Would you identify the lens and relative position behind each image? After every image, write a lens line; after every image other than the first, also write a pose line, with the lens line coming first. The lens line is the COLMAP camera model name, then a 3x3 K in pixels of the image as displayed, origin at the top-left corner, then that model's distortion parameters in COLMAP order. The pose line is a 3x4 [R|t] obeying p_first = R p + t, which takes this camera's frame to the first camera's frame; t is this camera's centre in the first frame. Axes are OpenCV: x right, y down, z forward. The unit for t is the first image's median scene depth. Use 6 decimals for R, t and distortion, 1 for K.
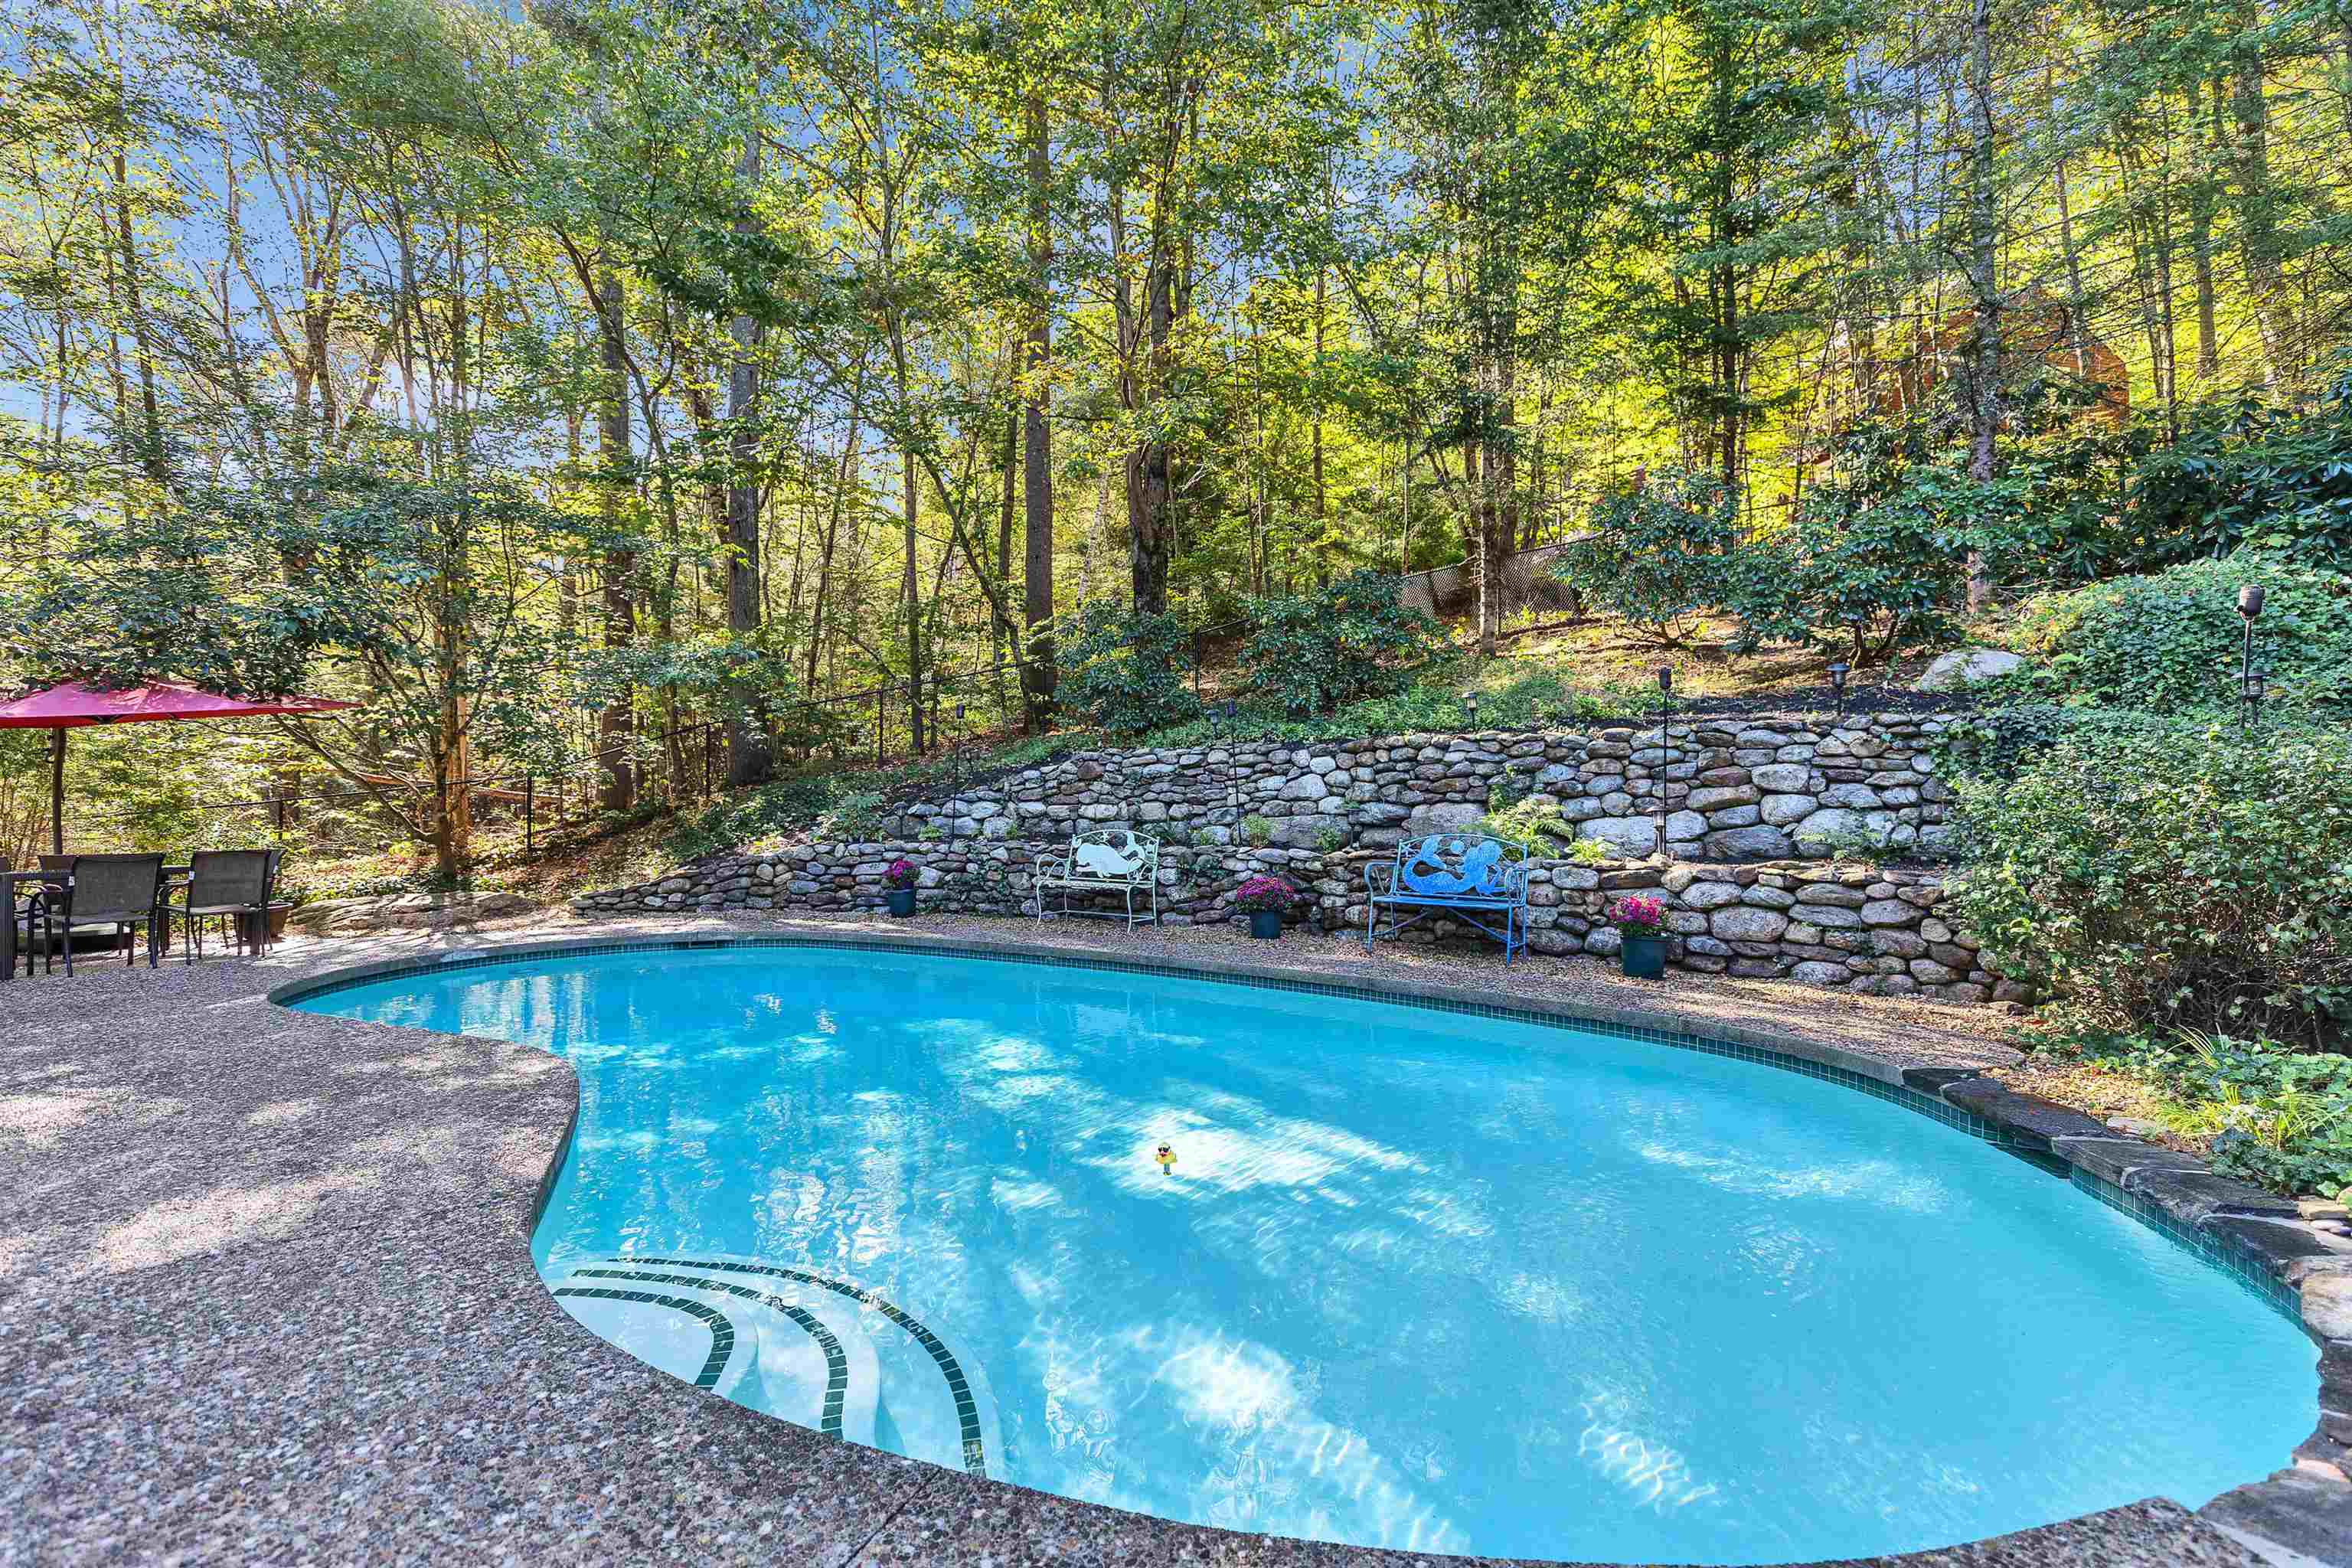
lens RADIAL K [[1041.5, 0, 1176.0], [0, 1041.5, 784.0], [0, 0, 1]] dist [0.002713, 0.000196]
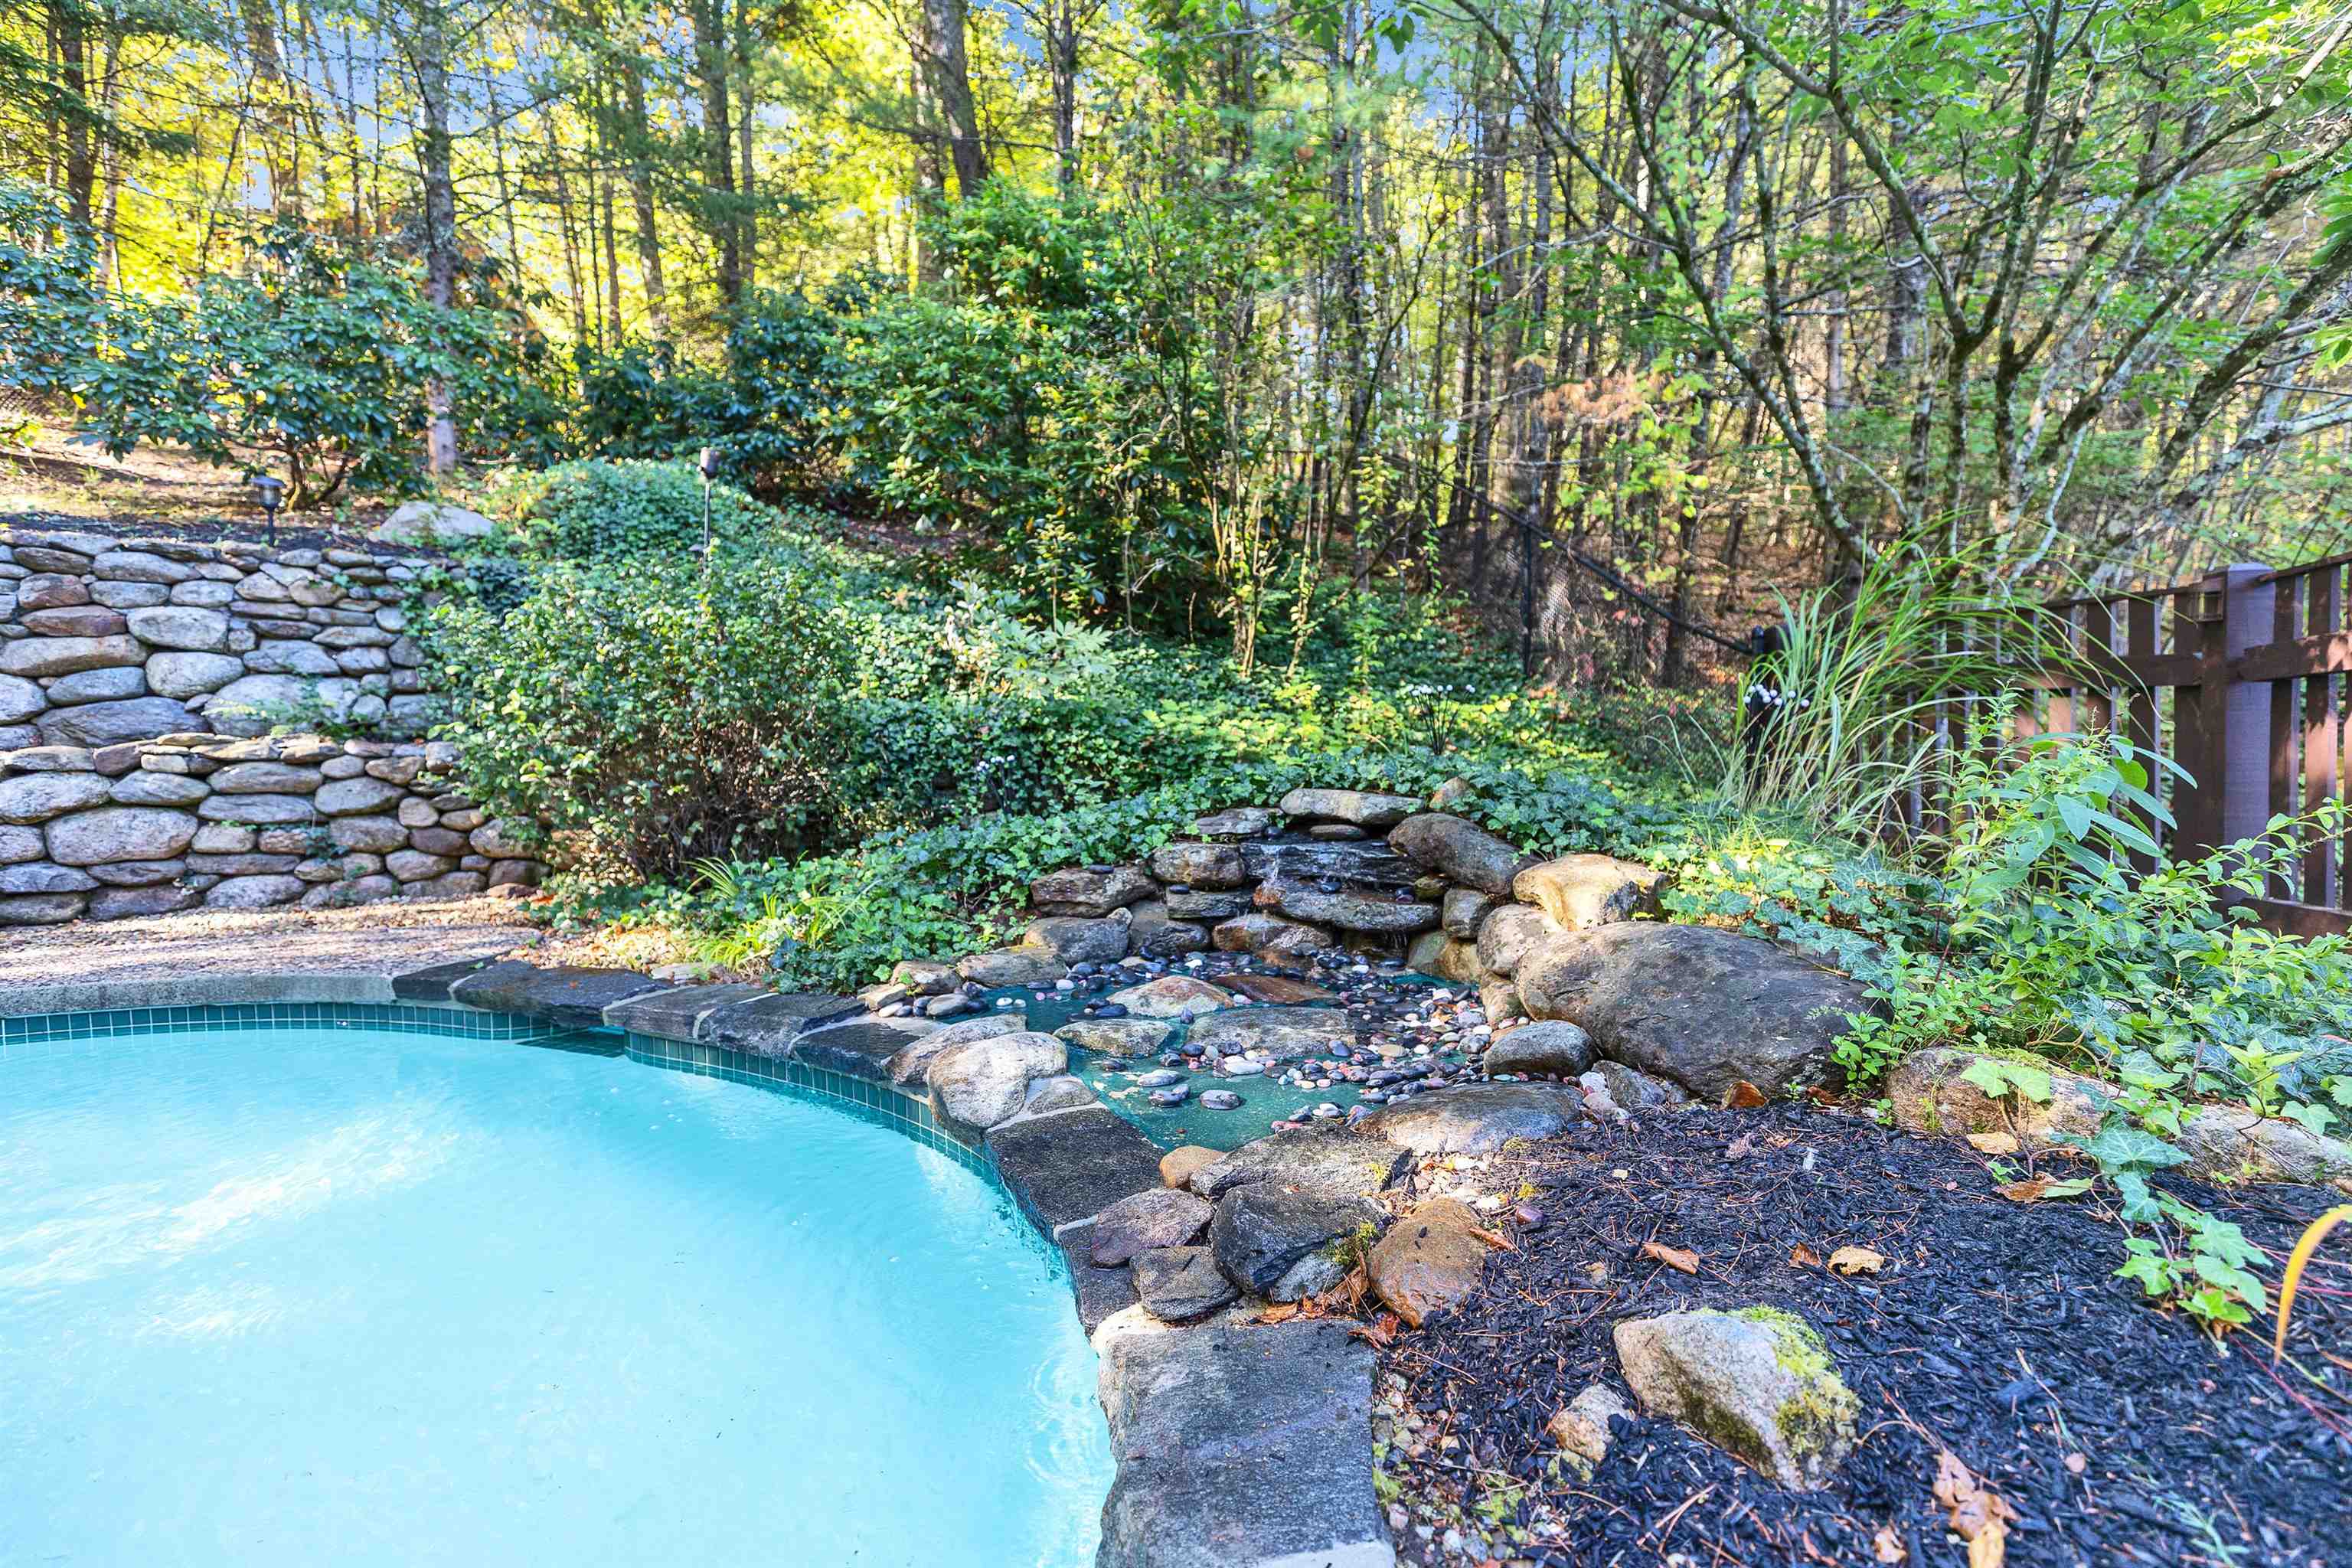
lens RADIAL K [[1058.6, 0, 1176.0], [0, 1058.6, 784.0], [0, 0, 1]] dist [0.001217, -0.000178]
pose [[0.297133, -0.043347, 0.953852, 0.121997], [0.000036, 0.998970, 0.045386, 0.072210], [-0.954836, -0.013451, 0.296829, 0.193001]]
